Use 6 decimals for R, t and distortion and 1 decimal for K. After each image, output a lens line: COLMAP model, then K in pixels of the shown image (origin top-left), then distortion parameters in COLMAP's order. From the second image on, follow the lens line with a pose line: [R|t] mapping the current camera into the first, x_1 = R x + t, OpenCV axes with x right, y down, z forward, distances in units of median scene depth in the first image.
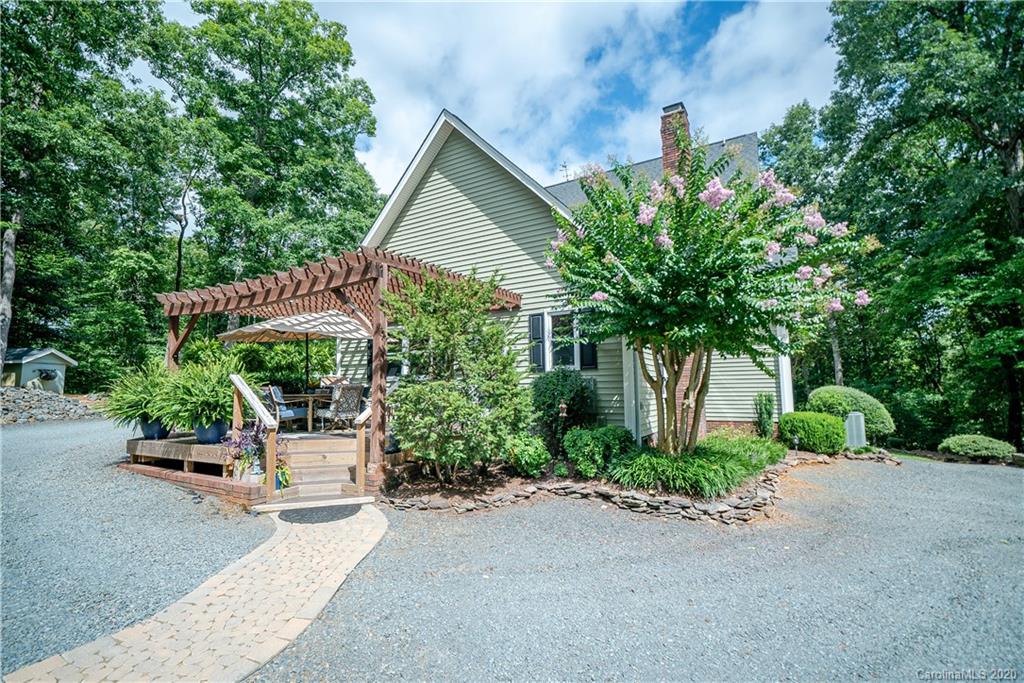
lens RADIAL K [[466.0, 0, 508.1], [0, 466.0, 361.5], [0, 0, 1]] dist [0.001011, 0.000141]
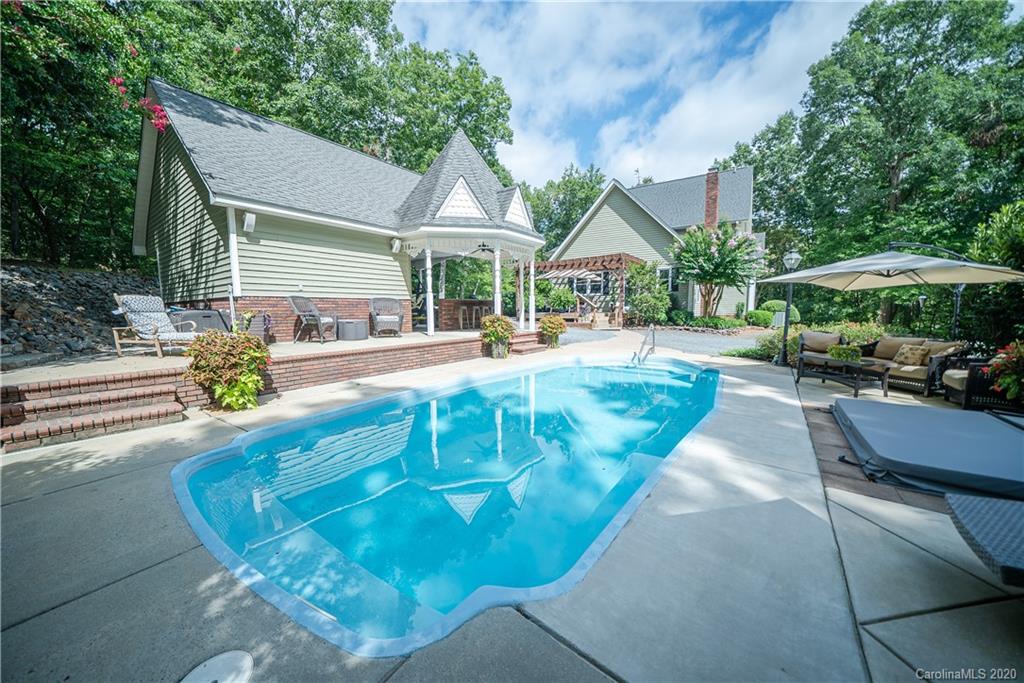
lens RADIAL K [[355.2, 0, 514.8], [0, 355.2, 350.3], [0, 0, 1]] dist [-0.029839, 0.003925]
pose [[0.997268, 0.018601, -0.071481, -0.540464], [-0.004788, 0.982015, 0.188741, -0.023009], [0.073706, -0.187884, 0.979422, -1.024727]]
